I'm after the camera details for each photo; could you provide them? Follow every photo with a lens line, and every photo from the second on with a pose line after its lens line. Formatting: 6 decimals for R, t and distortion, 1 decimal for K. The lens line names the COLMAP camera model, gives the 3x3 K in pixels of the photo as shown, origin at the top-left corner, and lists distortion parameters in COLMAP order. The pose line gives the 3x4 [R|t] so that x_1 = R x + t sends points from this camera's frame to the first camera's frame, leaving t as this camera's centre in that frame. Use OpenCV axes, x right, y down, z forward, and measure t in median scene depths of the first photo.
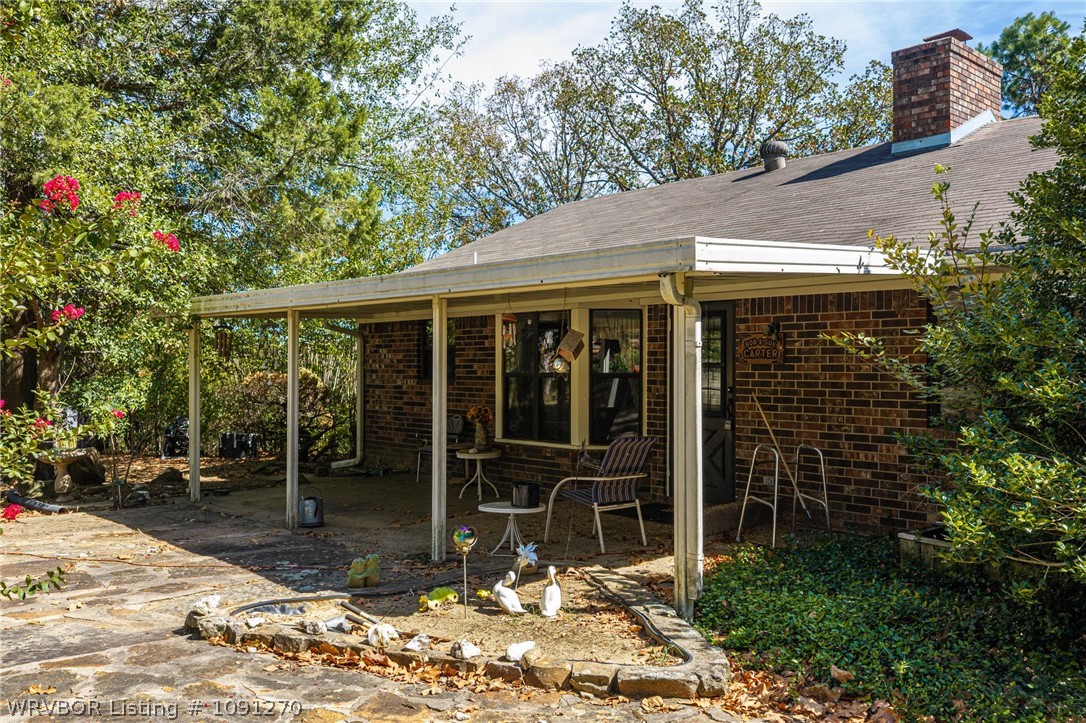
lens RADIAL K [[901.4, 0, 542.6], [0, 901.4, 361.4], [0, 0, 1]] dist [0.015141, -0.016833]
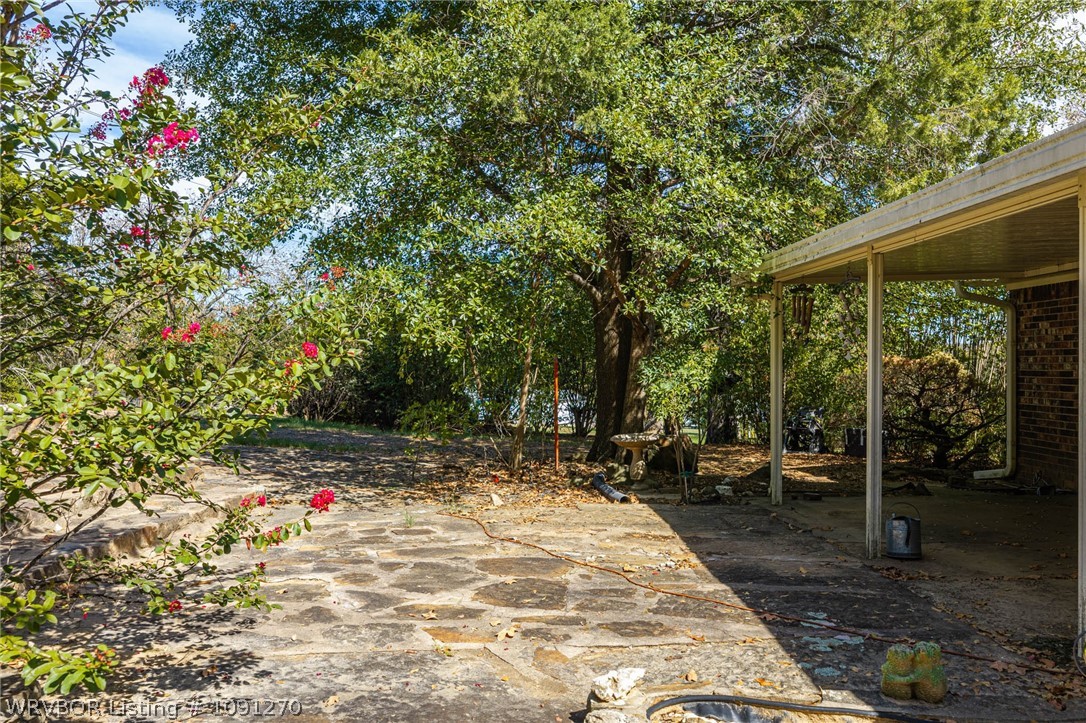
lens RADIAL K [[901.4, 0, 544.0], [0, 901.4, 362.0], [0, 0, 1]] dist [0.015141, -0.016833]
pose [[0.755642, 0.000275, -0.654985, -0.003822], [0.000473, 0.999999, 0.000965, 0.026111], [0.654985, -0.001039, 0.755641, 0.259958]]
